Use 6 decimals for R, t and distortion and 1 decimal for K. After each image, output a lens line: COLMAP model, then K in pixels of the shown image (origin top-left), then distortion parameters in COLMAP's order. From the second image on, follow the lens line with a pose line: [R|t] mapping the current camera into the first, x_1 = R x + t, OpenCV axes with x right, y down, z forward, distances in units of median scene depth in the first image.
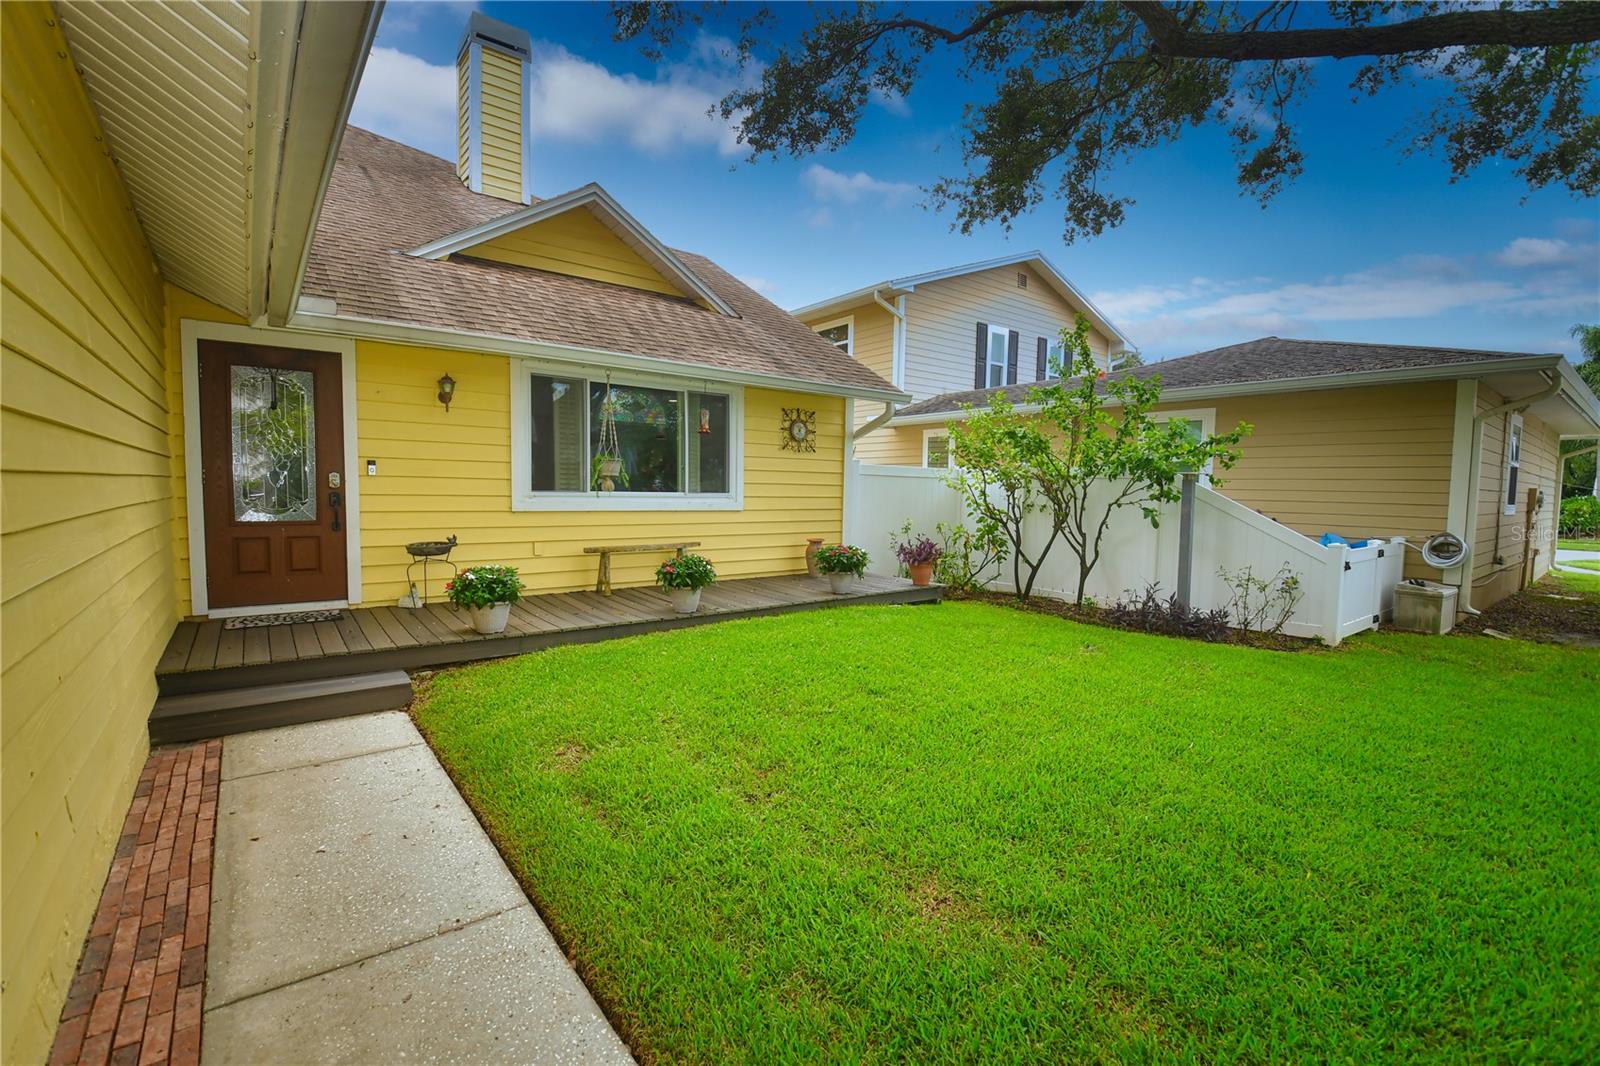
lens RADIAL K [[697.2, 0, 800.0], [0, 697.2, 533.0], [0, 0, 1]] dist [0.000467, -0.000042]
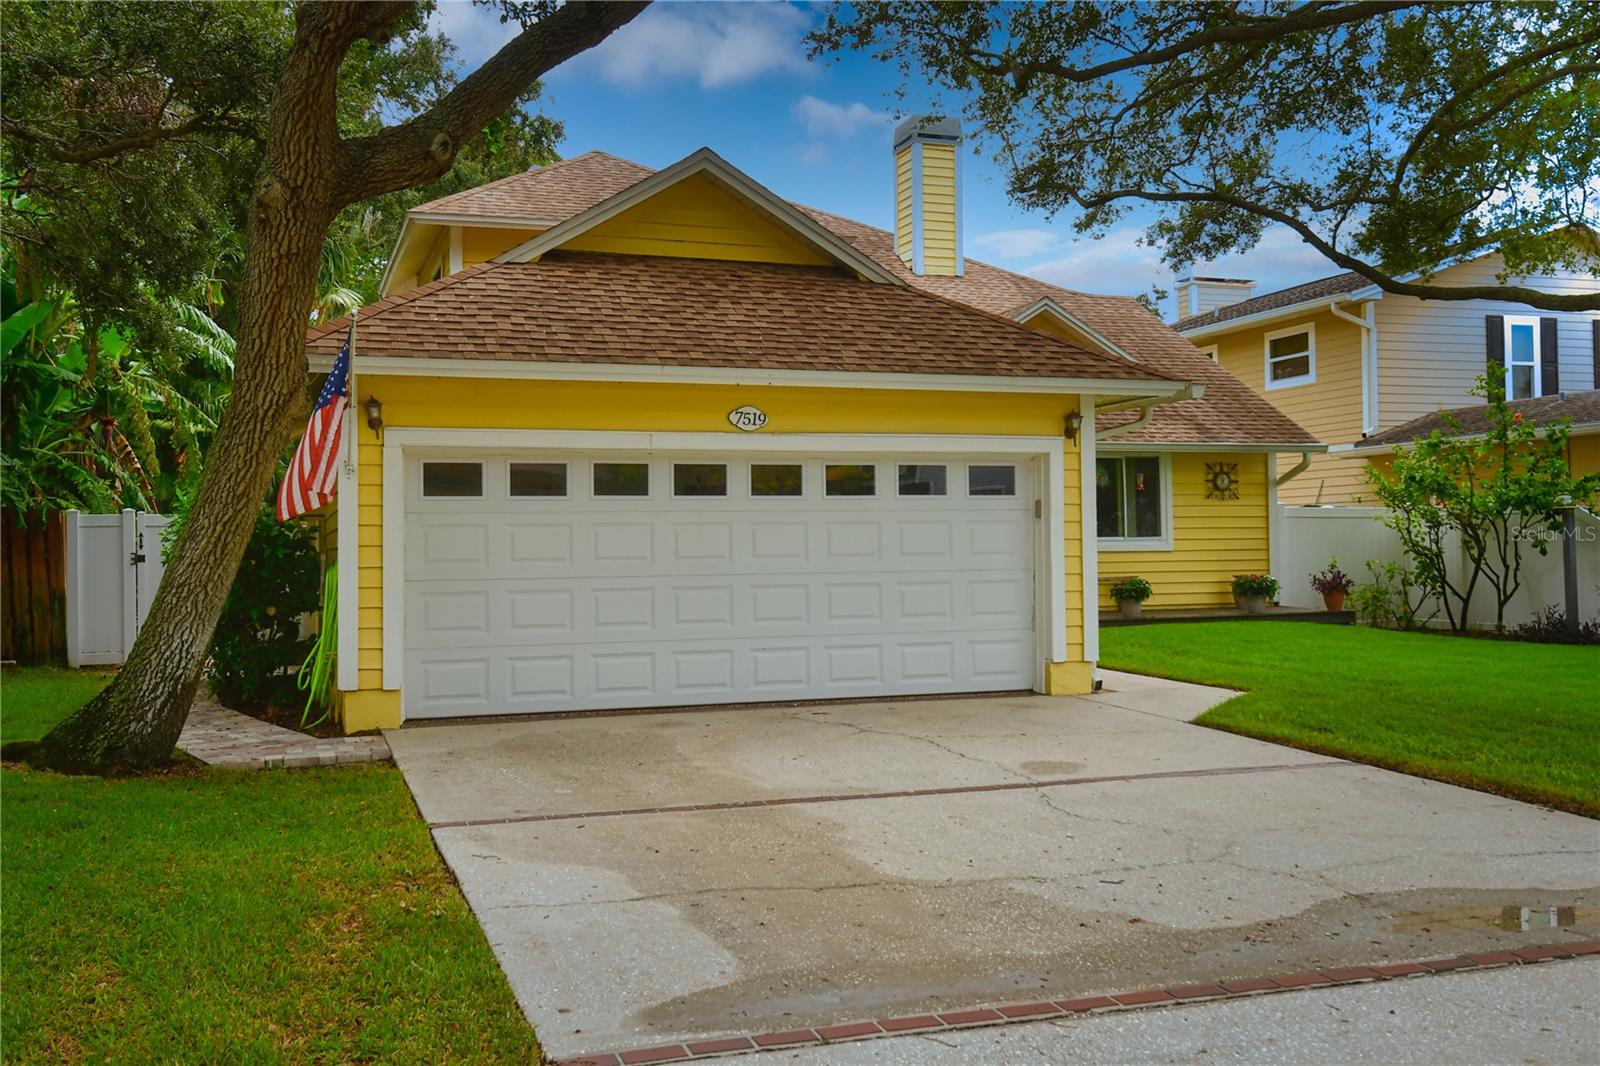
lens RADIAL K [[1404.2, 0, 800.2], [0, 1404.2, 513.3], [0, 0, 1]] dist [0.060870, 0.002338]
pose [[0.937092, -0.035395, -0.347283, 0.152755], [0.004287, 0.995938, -0.089938, 0.112571], [0.349056, 0.082791, 0.933438, -1.413929]]
